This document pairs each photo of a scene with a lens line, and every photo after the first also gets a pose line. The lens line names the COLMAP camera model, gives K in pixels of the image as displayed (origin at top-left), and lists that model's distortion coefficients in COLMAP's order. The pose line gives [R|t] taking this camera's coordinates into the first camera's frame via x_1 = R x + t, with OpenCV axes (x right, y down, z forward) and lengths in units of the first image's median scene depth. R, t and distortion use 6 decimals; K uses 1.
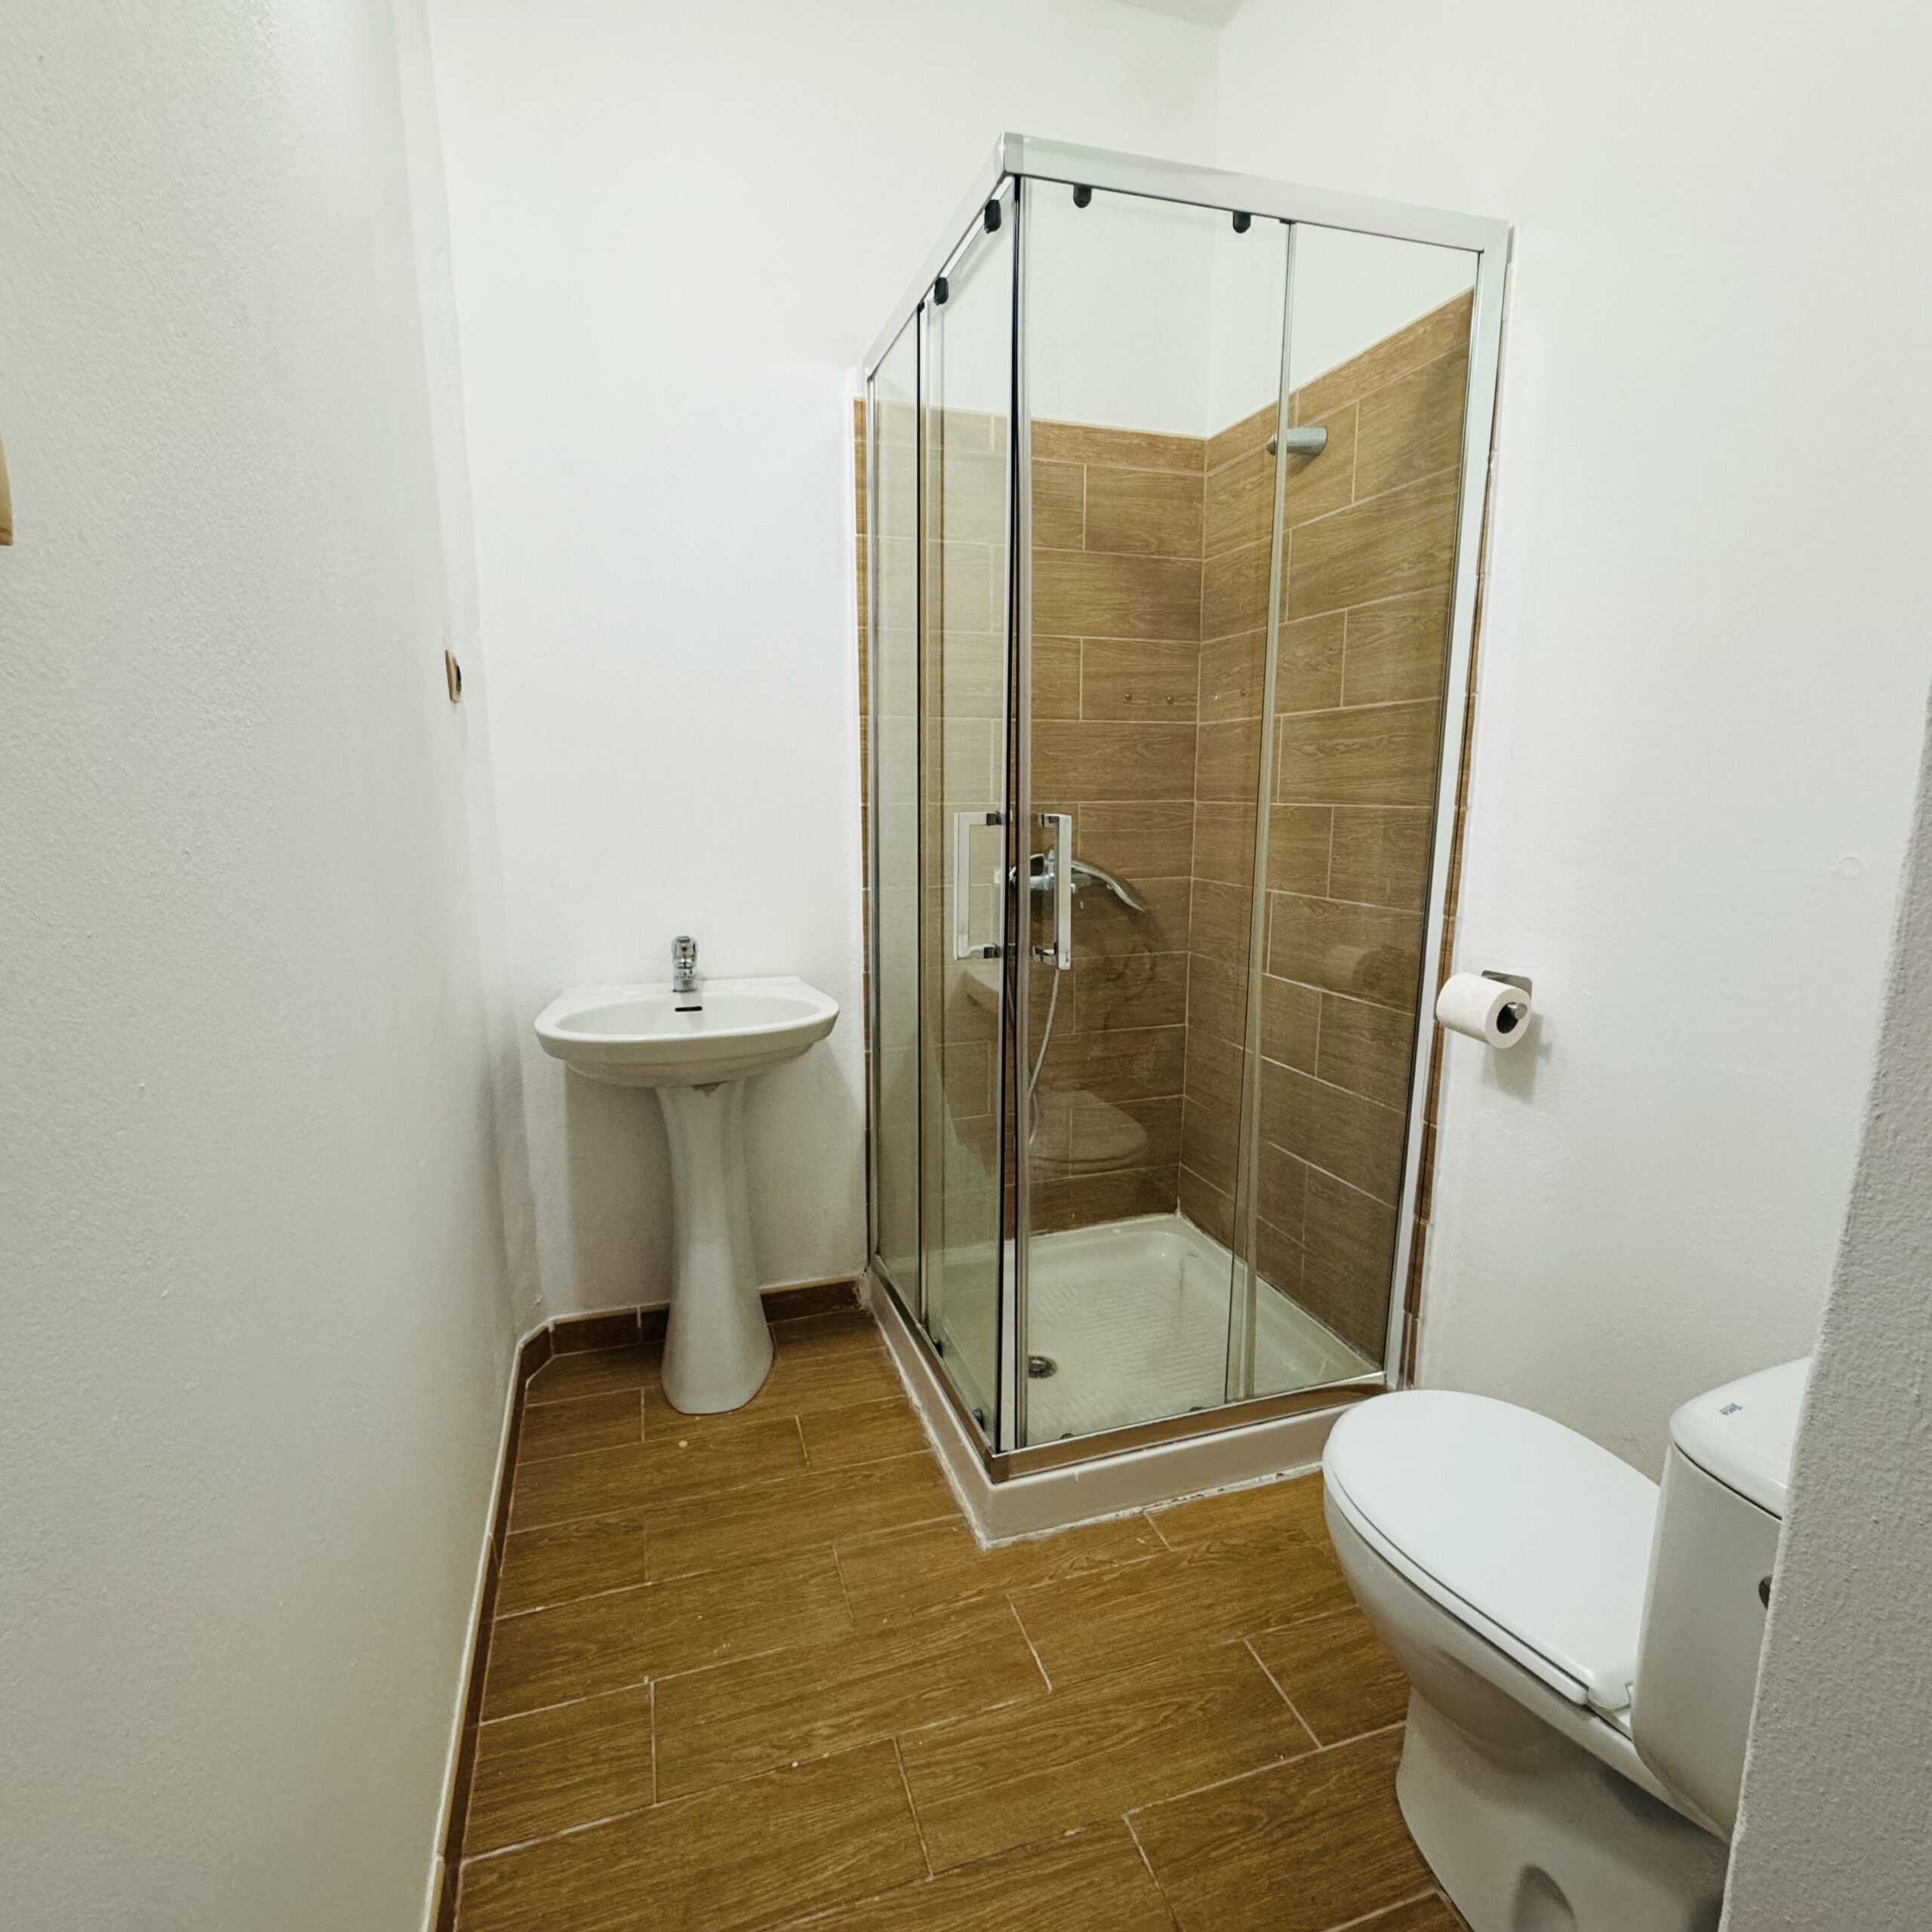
lens RADIAL K [[1027.1, 0, 968.3], [0, 1027.1, 970.3], [0, 0, 1]] dist [-0.003218, 0.000040]
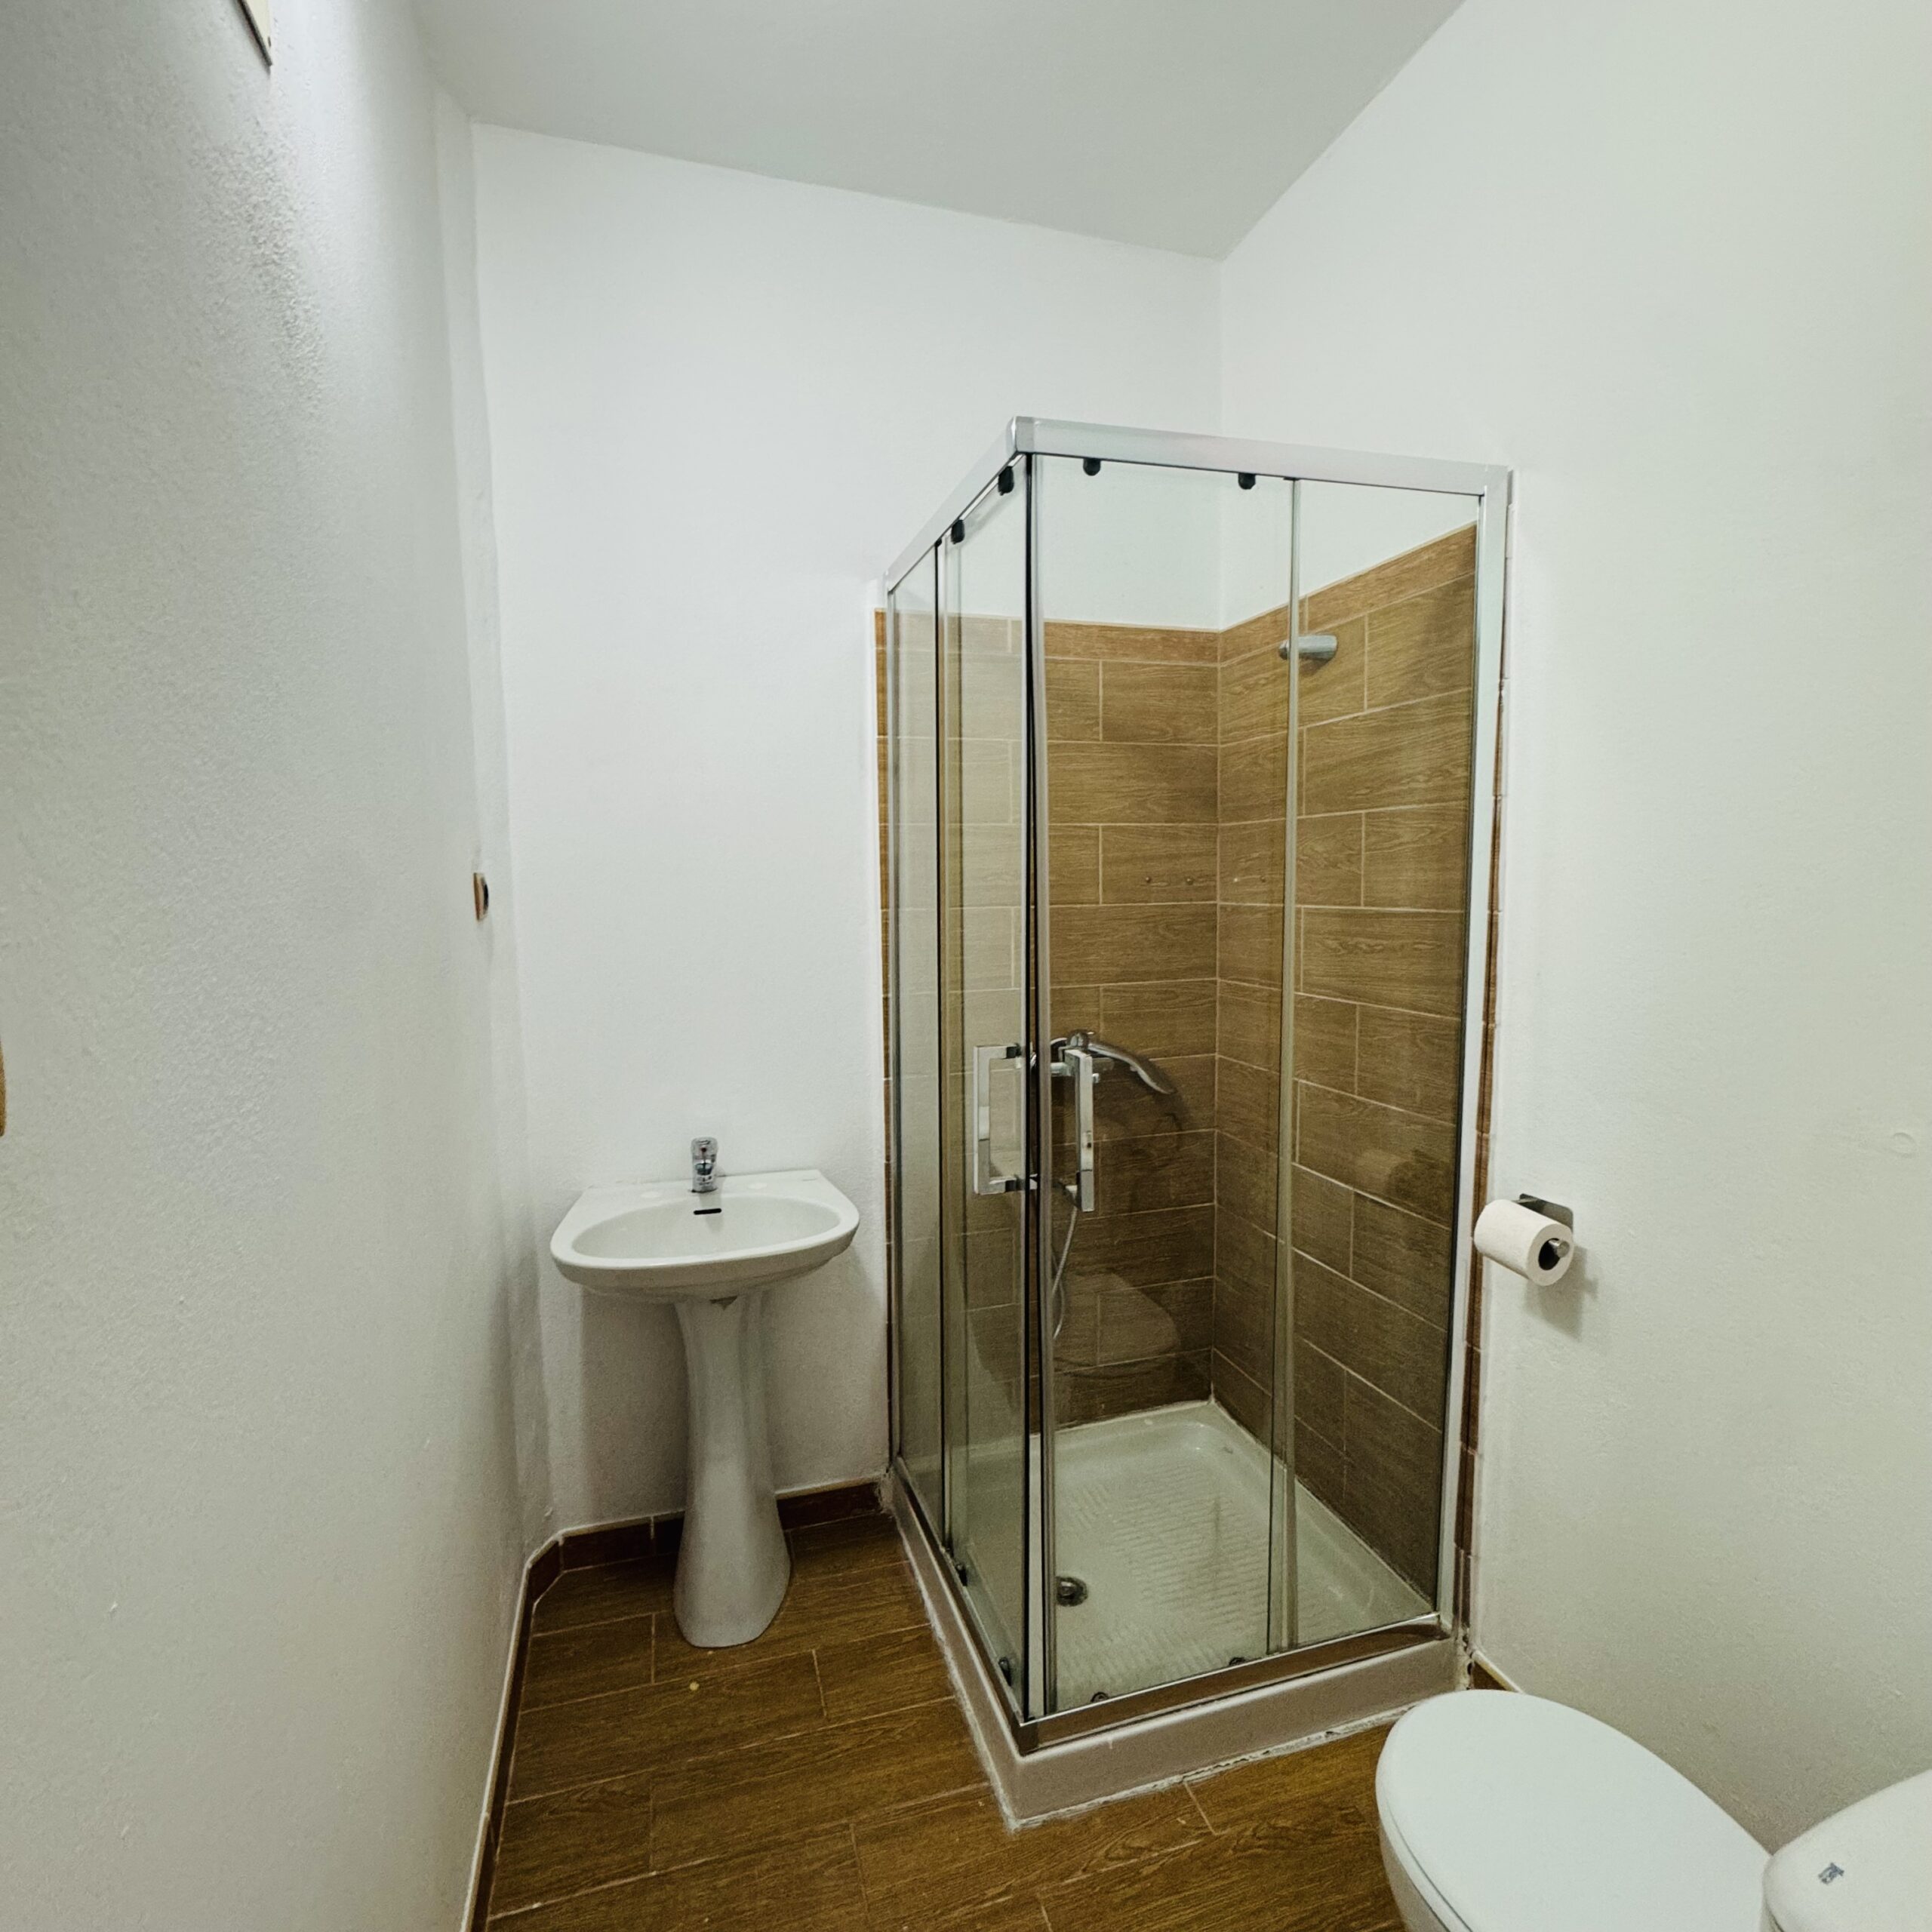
lens RADIAL K [[1027.1, 0, 969.9], [0, 1027.1, 980.3], [0, 0, 1]] dist [-0.003218, 0.000040]
pose [[0.999705, -0.009354, -0.022398, 0.004218], [0.007357, 0.996123, -0.087665, -0.102011], [0.023131, 0.087475, 0.995898, 0.004658]]
